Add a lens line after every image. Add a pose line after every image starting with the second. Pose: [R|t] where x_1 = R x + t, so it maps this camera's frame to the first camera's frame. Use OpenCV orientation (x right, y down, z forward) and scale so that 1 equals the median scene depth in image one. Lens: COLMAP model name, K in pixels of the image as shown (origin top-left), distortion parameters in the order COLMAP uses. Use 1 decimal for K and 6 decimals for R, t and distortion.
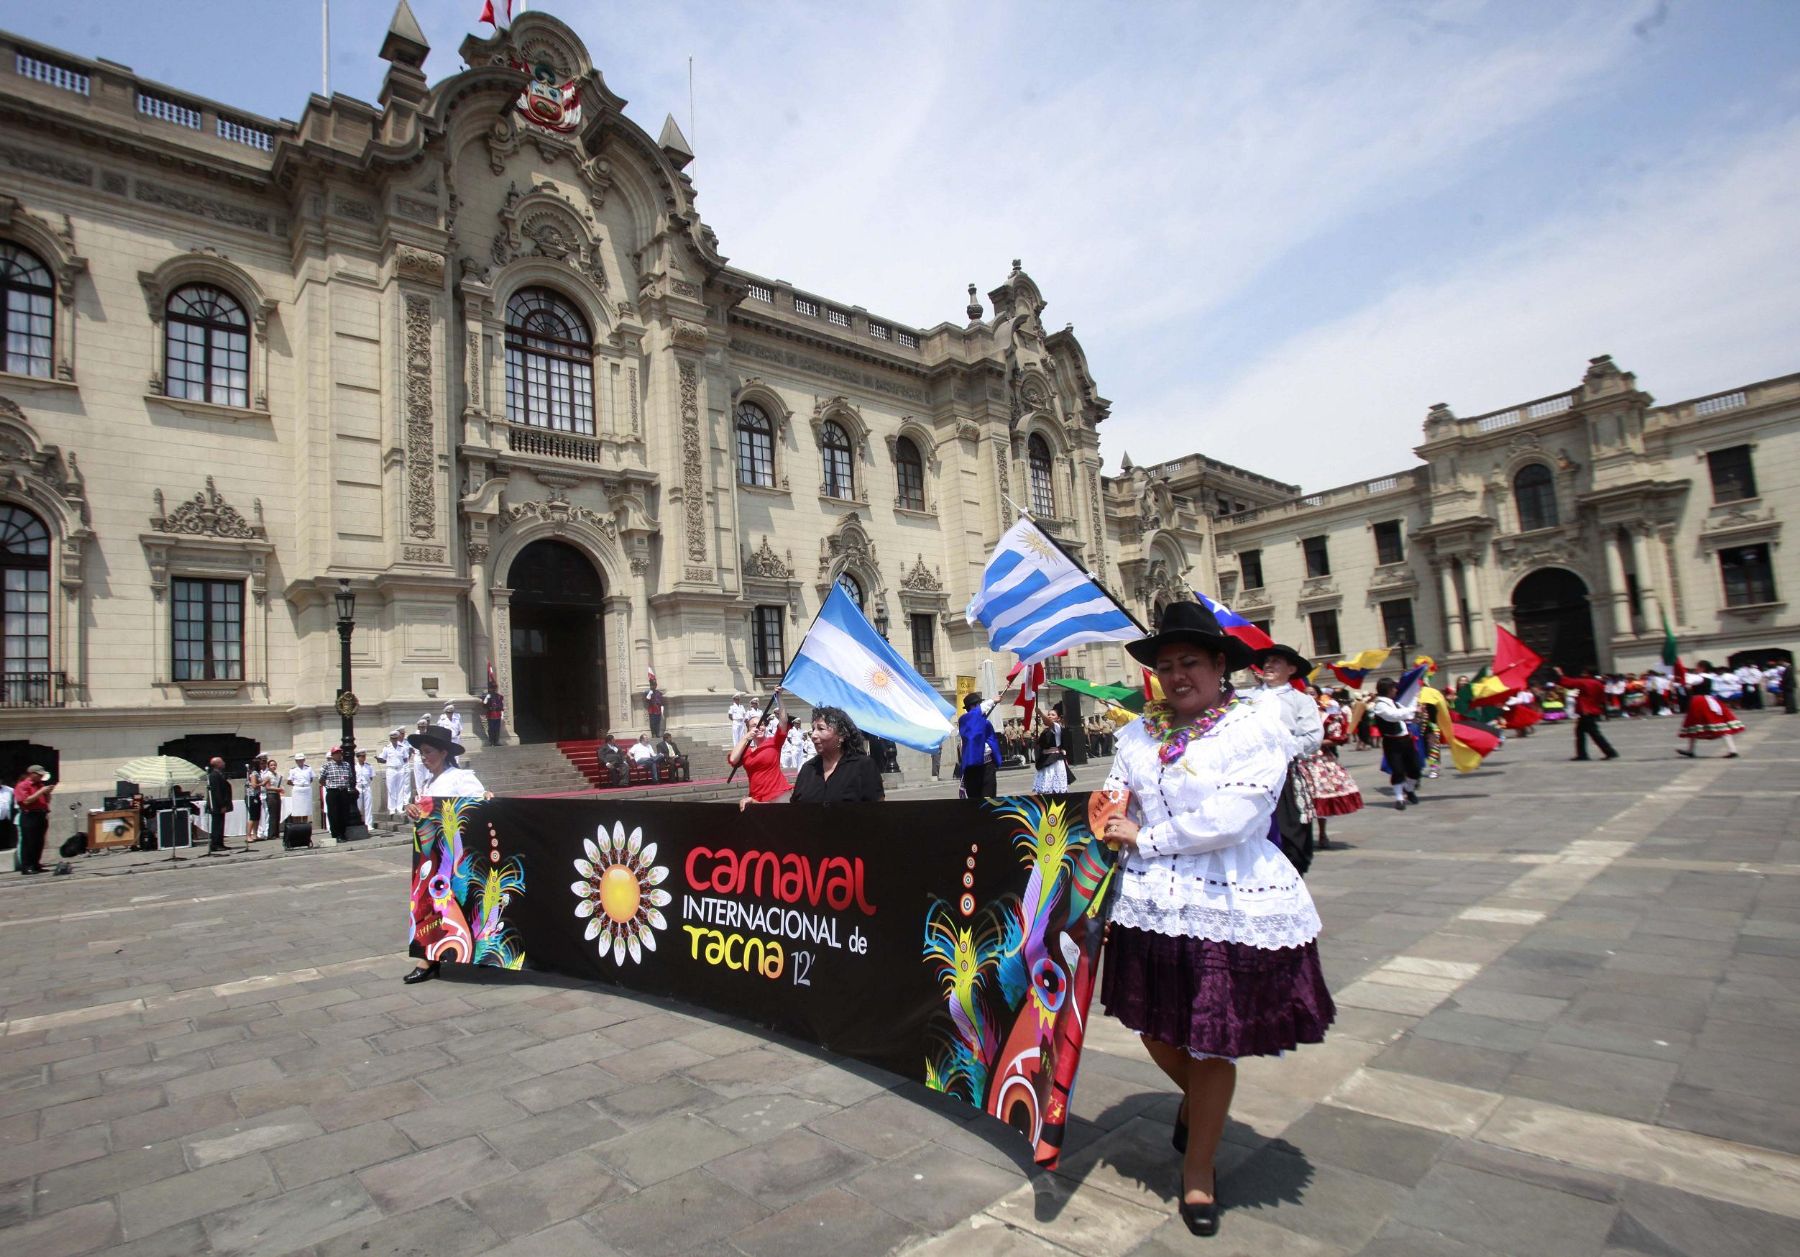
lens RADIAL K [[921.8, 0, 857.8], [0, 921.8, 669.0], [0, 0, 1]] dist [-0.079527, 0.035438]
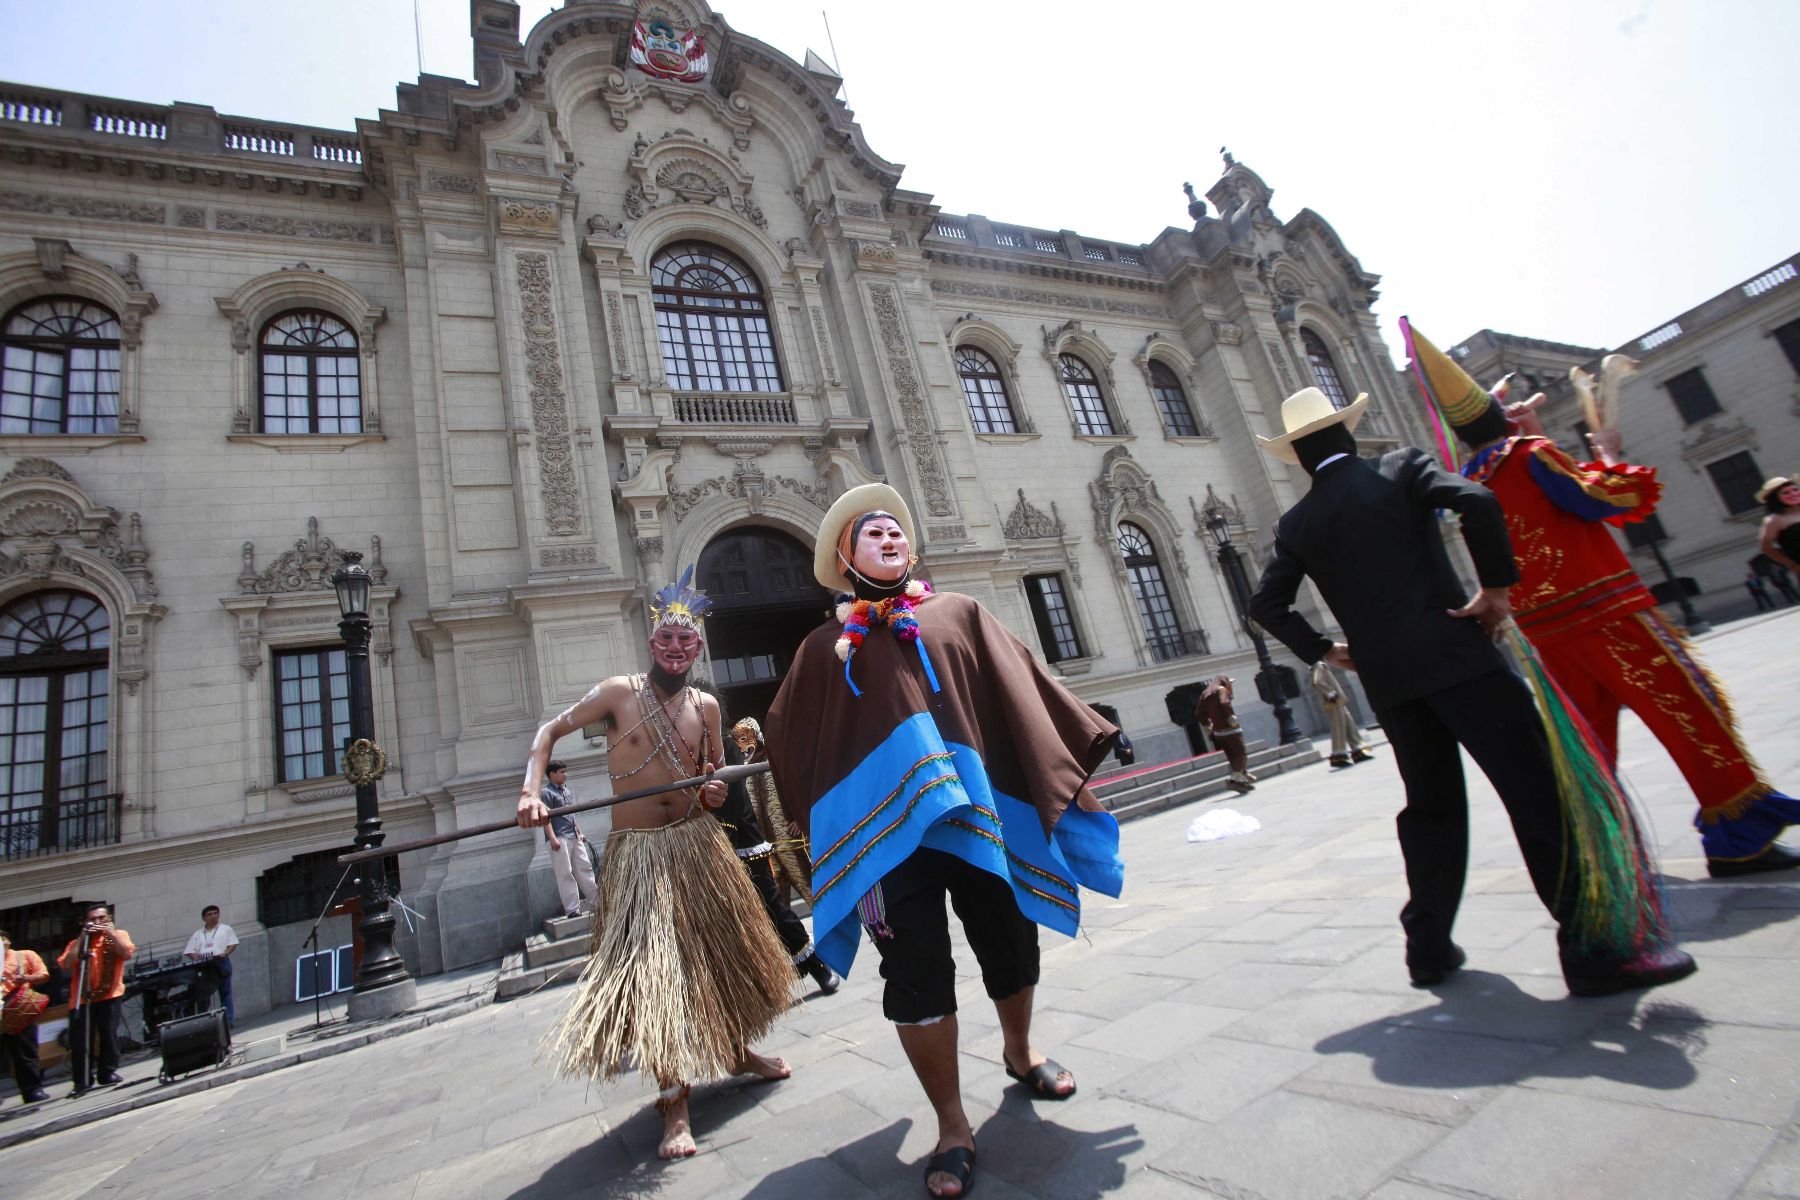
lens RADIAL K [[820.8, 0, 919.8], [0, 820.8, 606.0], [0, 0, 1]] dist [-0.089583, 0.036600]
pose [[0.952173, -0.220049, -0.212003, -0.070548], [0.190693, 0.970058, -0.150412, 0.055567], [0.238753, 0.102791, 0.965625, 0.385190]]
